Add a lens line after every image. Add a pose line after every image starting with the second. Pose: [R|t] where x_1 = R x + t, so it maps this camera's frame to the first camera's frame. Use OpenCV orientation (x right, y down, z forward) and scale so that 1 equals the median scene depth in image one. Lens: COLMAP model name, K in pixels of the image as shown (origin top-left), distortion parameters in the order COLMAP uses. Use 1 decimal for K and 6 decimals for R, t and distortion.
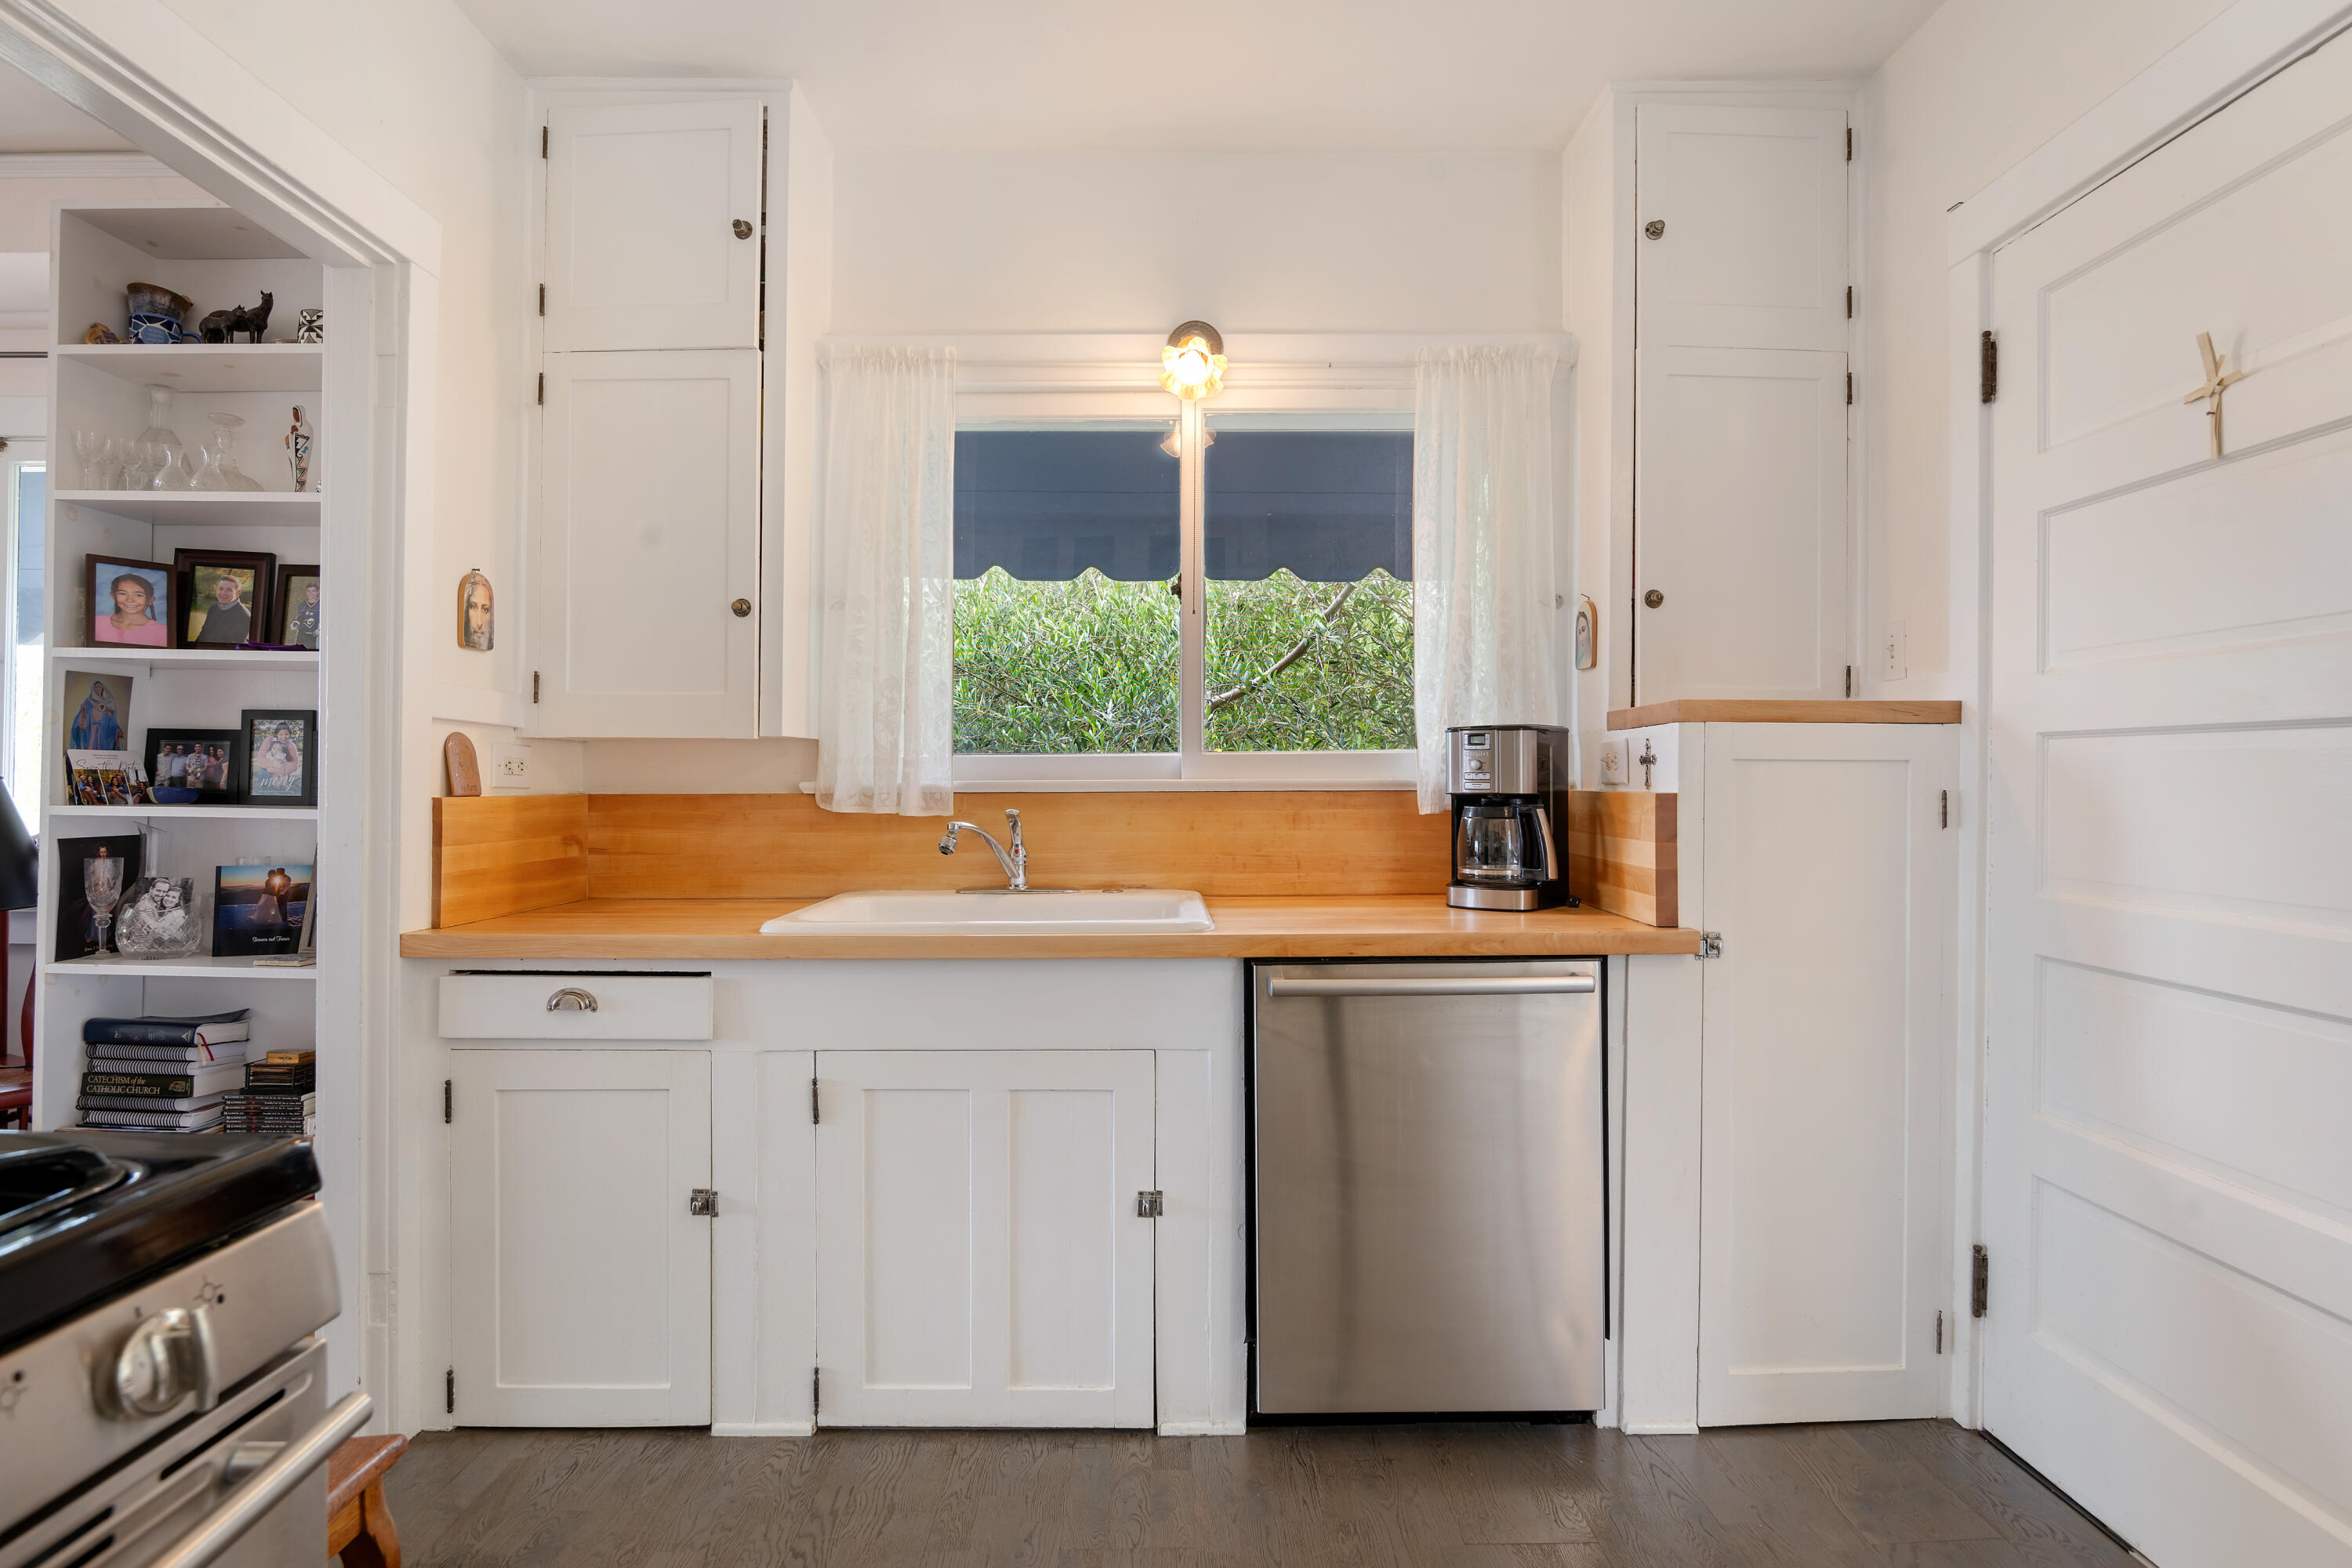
lens RADIAL K [[1199.0, 0, 1173.3], [0, 1199.0, 761.6], [0, 0, 1]] dist [-0.007252, -0.003983]
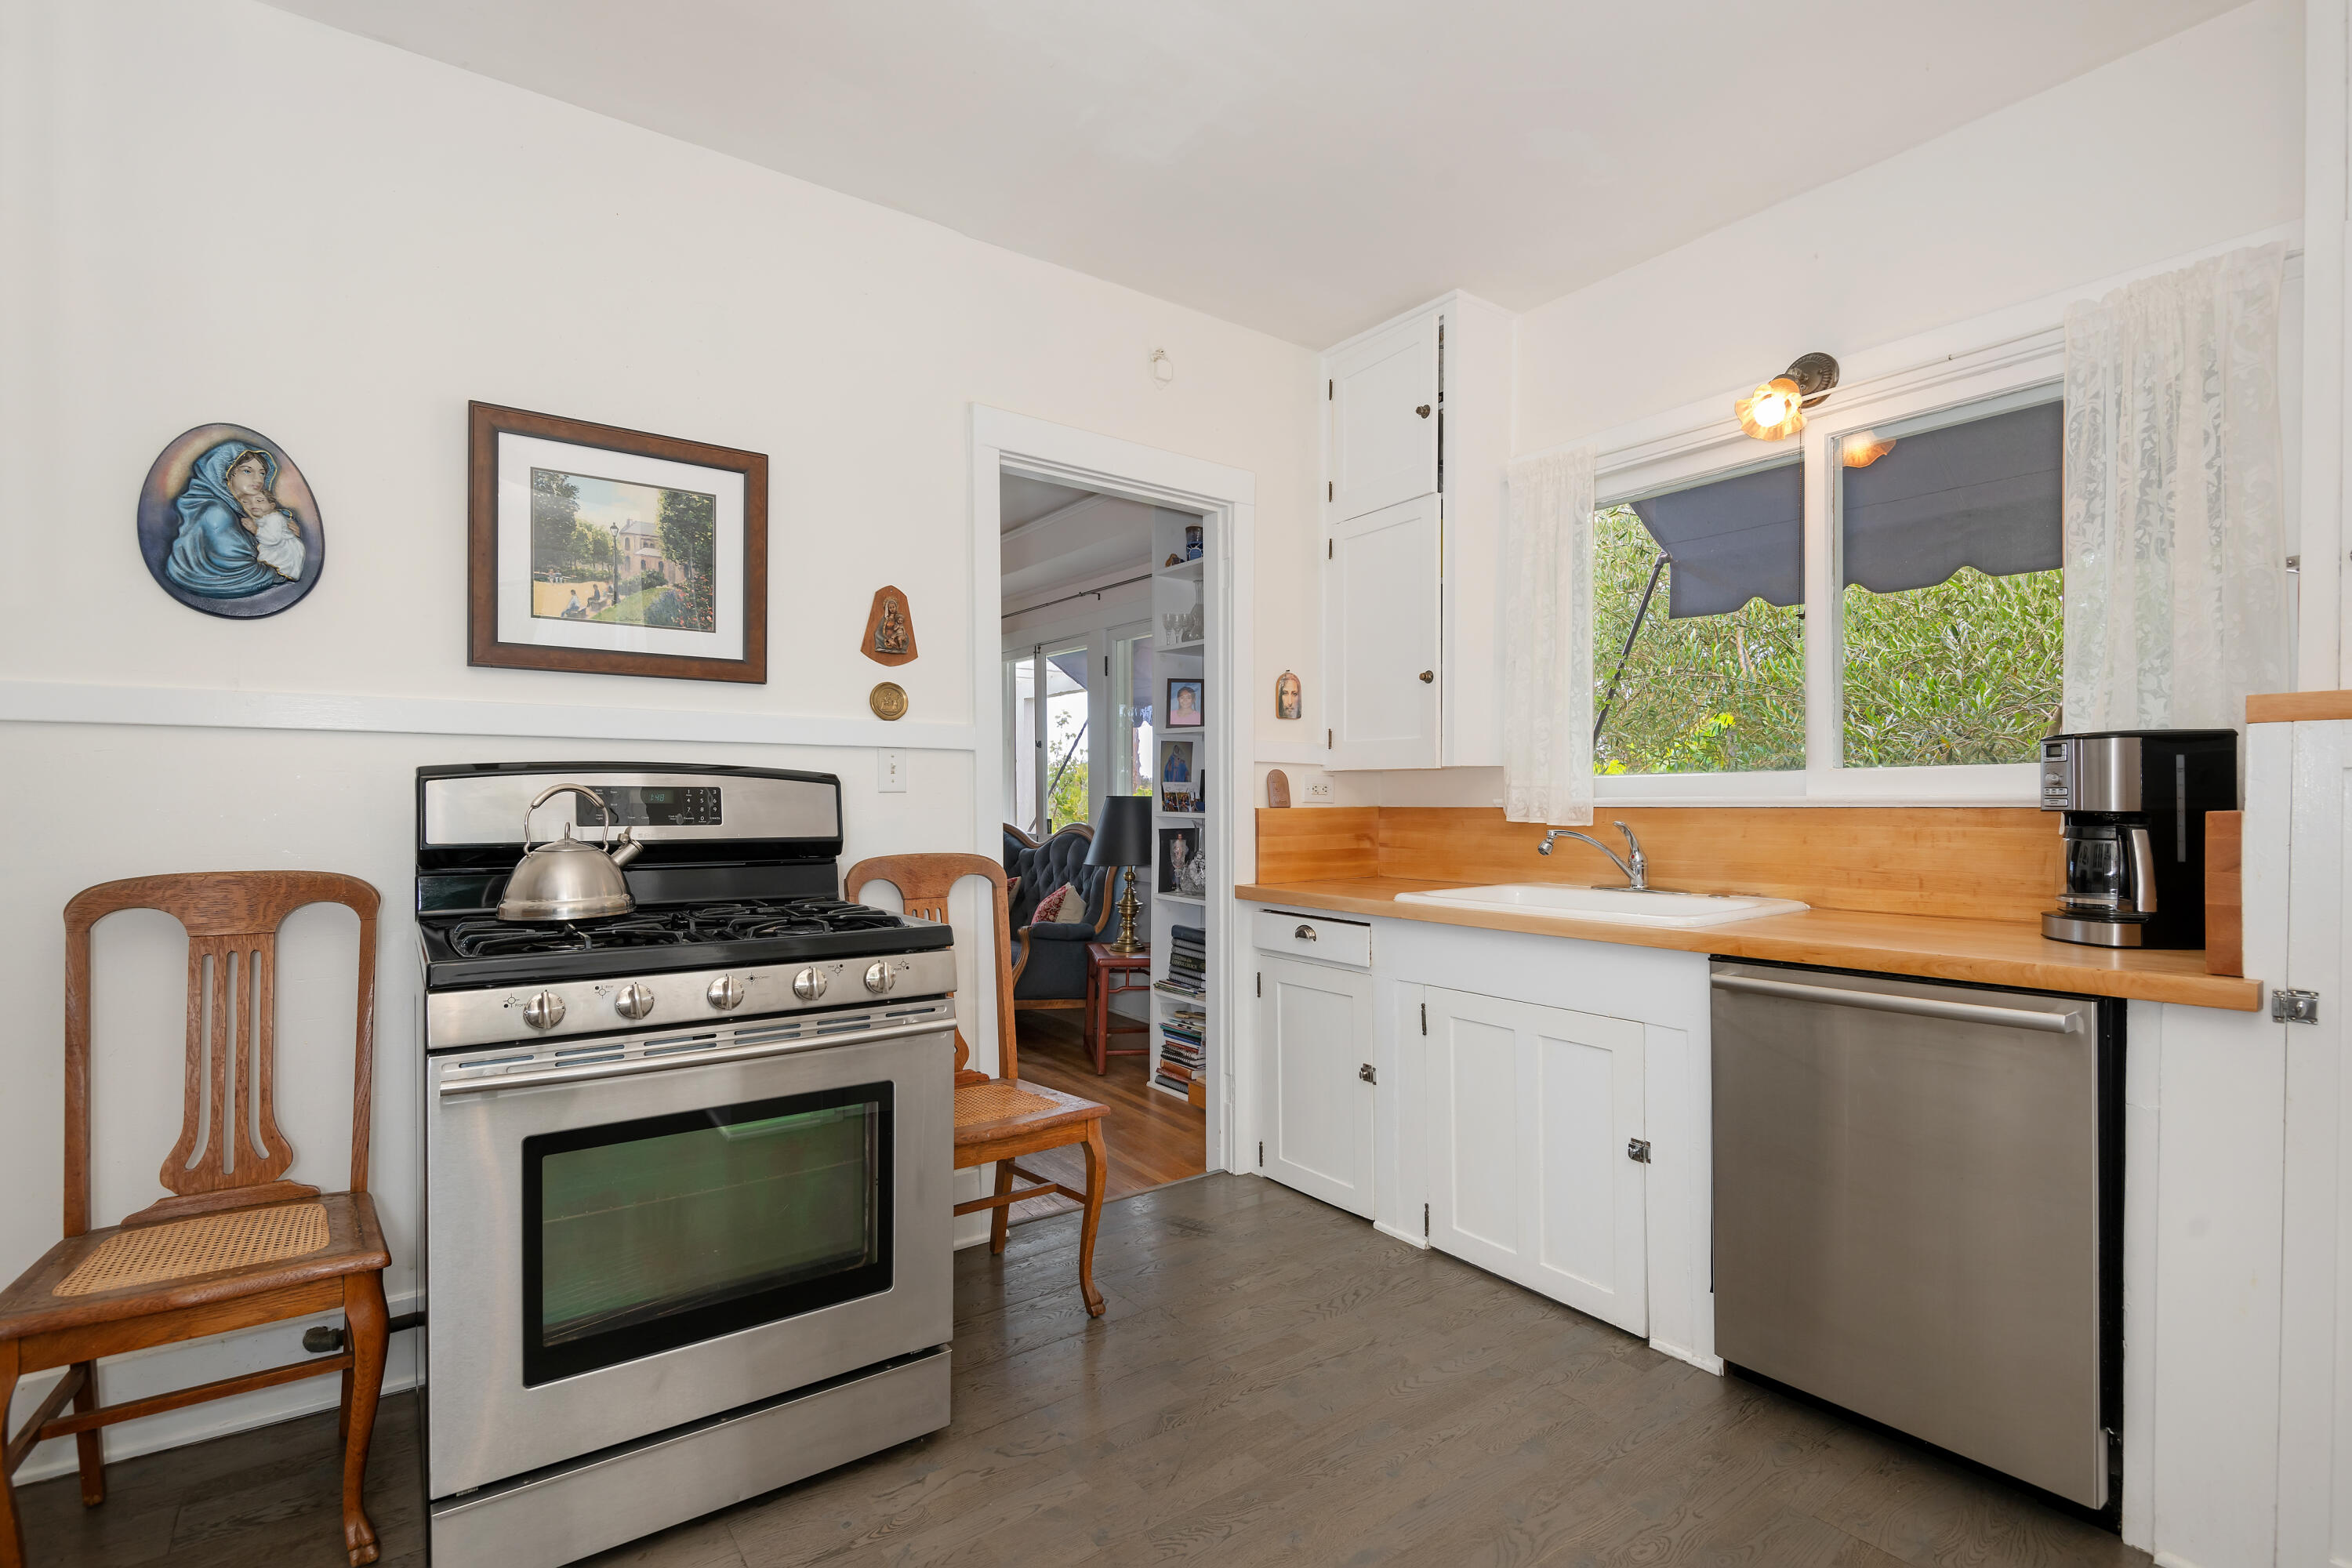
lens RADIAL K [[1084.2, 0, 1176.0], [0, 1084.2, 799.6], [0, 0, 1]] dist [-0.003589, -0.002842]
pose [[0.584353, -0.000344, -0.811499, 0.512401], [0.015327, 0.999826, 0.010612, -0.000608], [0.811355, -0.018639, 0.584257, -0.002479]]
